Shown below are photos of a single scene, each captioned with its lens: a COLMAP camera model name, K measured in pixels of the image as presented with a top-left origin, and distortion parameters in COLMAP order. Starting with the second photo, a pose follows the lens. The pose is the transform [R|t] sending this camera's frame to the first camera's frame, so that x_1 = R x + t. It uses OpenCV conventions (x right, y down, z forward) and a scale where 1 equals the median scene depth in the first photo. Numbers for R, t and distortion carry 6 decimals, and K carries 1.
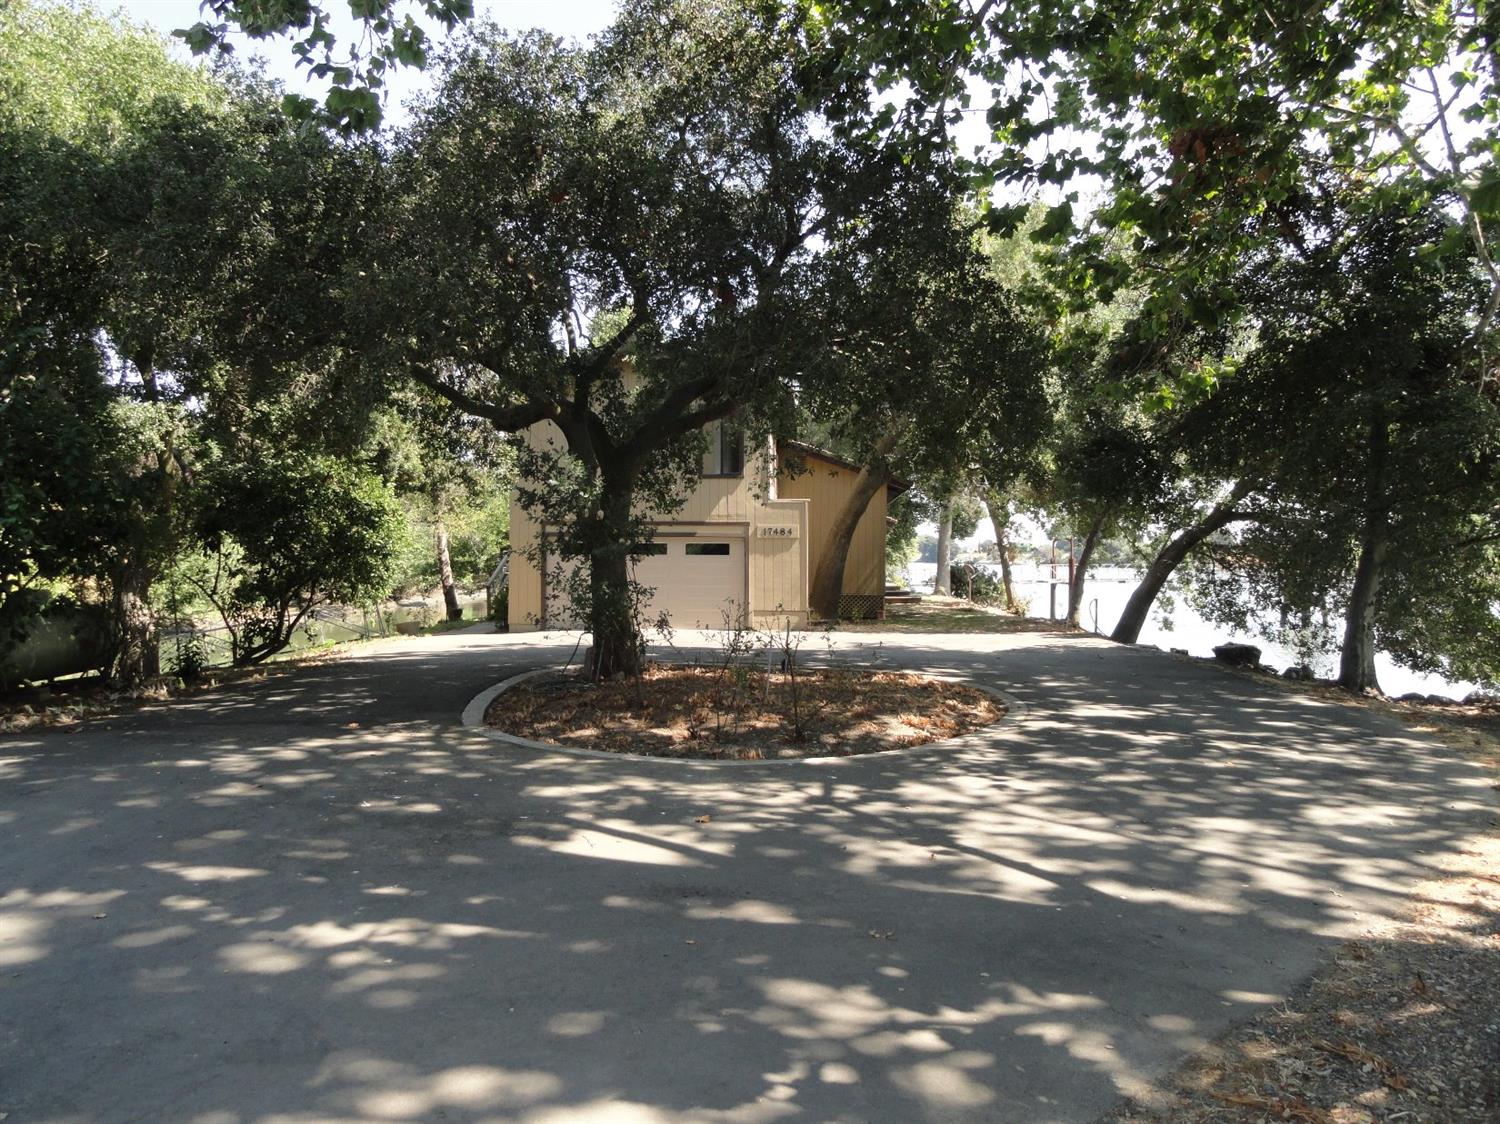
lens RADIAL K [[1048.1, 0, 748.7], [0, 1048.1, 555.5], [0, 0, 1]] dist [-0.001409, 0.003963]
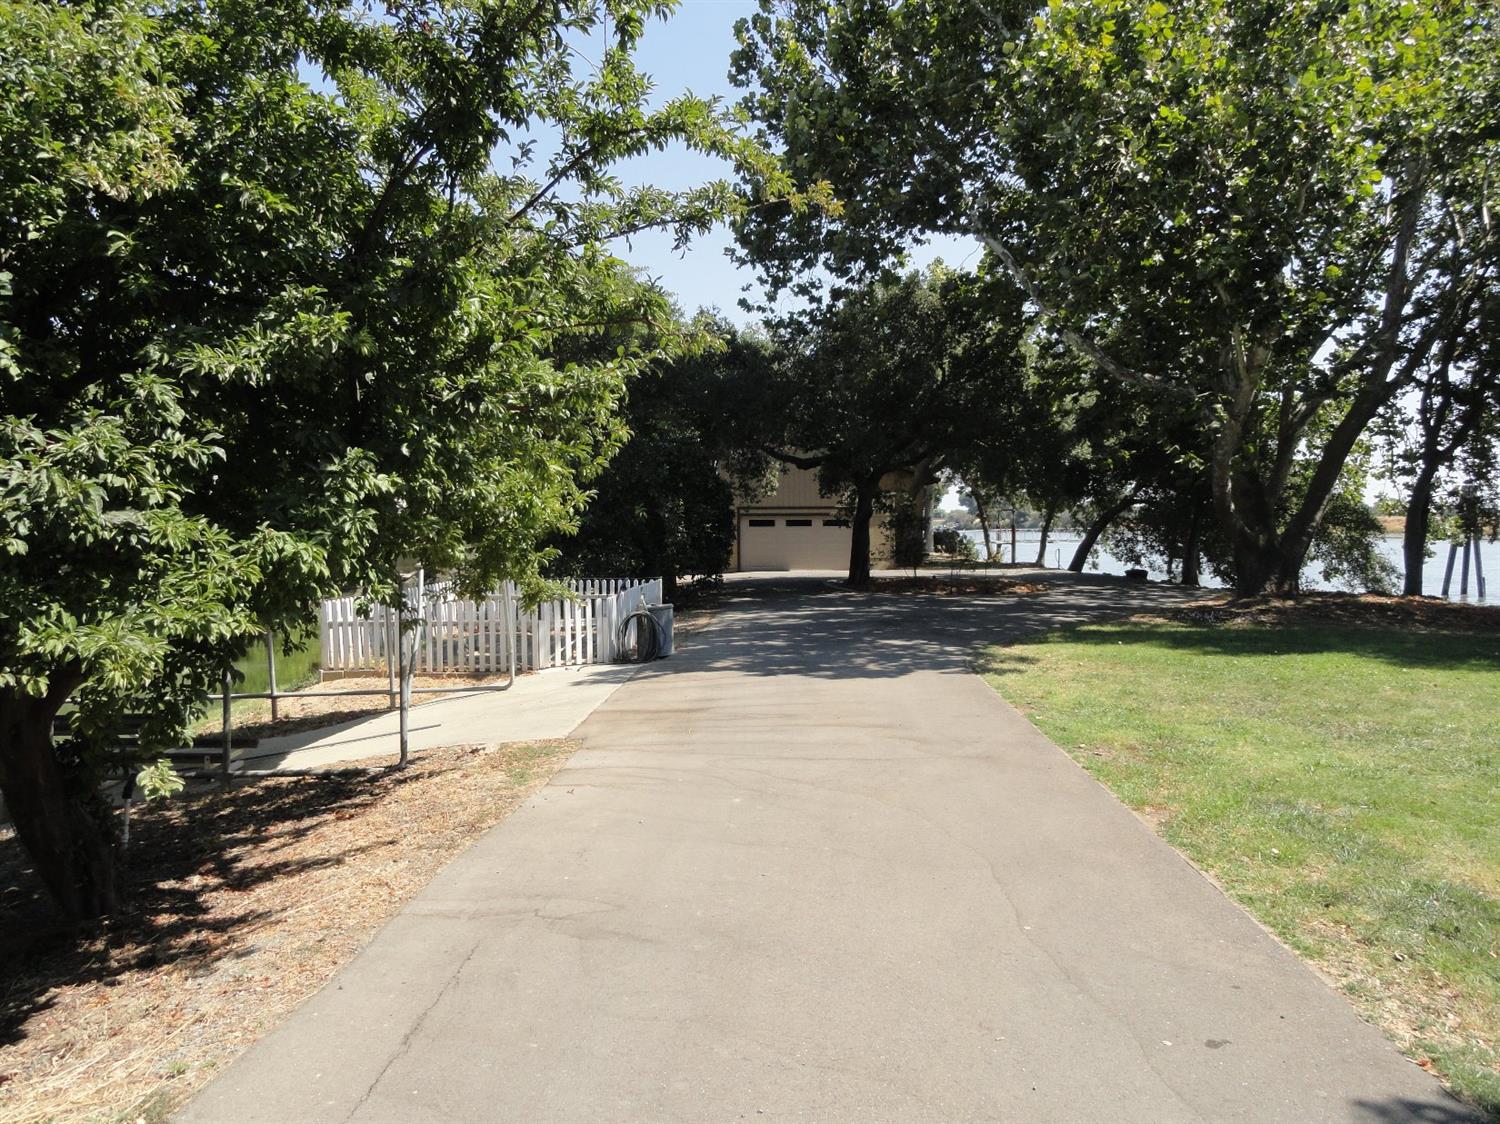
lens RADIAL K [[1048.1, 0, 748.9], [0, 1048.1, 570.5], [0, 0, 1]] dist [-0.001409, 0.003963]
pose [[0.996077, -0.014424, 0.087311, -0.339610], [0.010796, 0.999064, 0.041882, -0.001884], [-0.087833, -0.040775, 0.995300, -0.704161]]
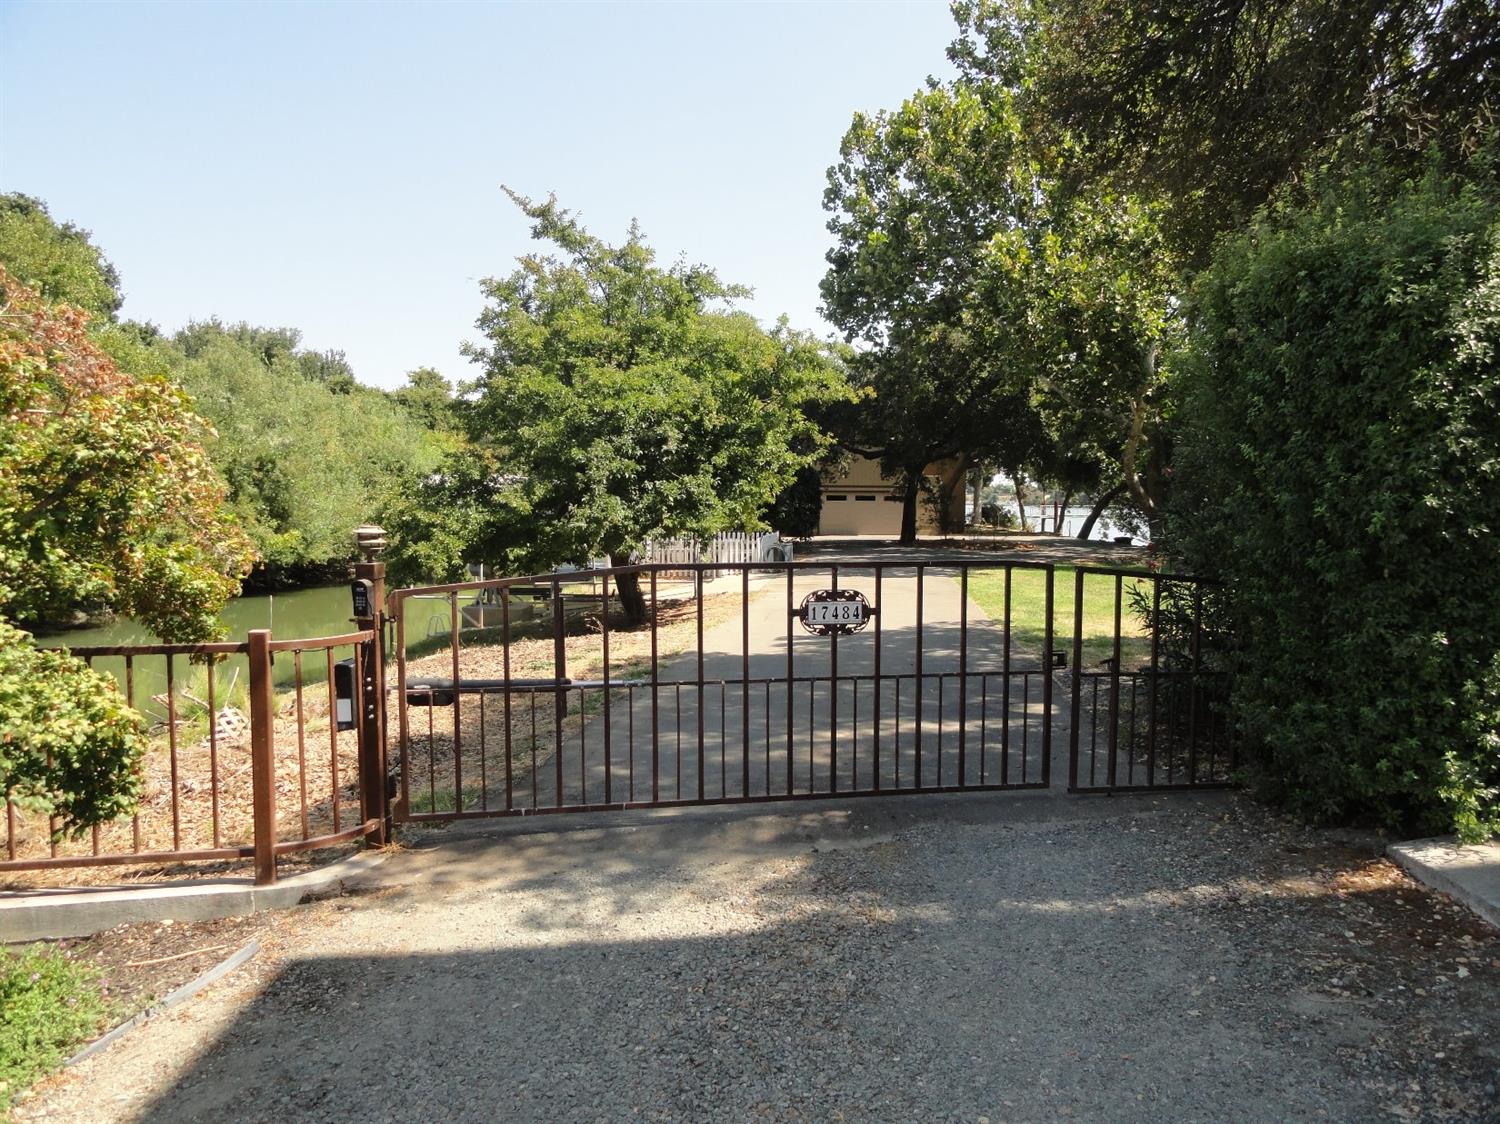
lens RADIAL K [[1048.1, 0, 749.8], [0, 1048.1, 561.2], [0, 0, 1]] dist [-0.001409, 0.003963]
pose [[0.999732, -0.000939, 0.023134, -0.404254], [-0.000411, 0.998299, 0.058302, -0.002718], [-0.023149, -0.058296, 0.998031, -1.221210]]
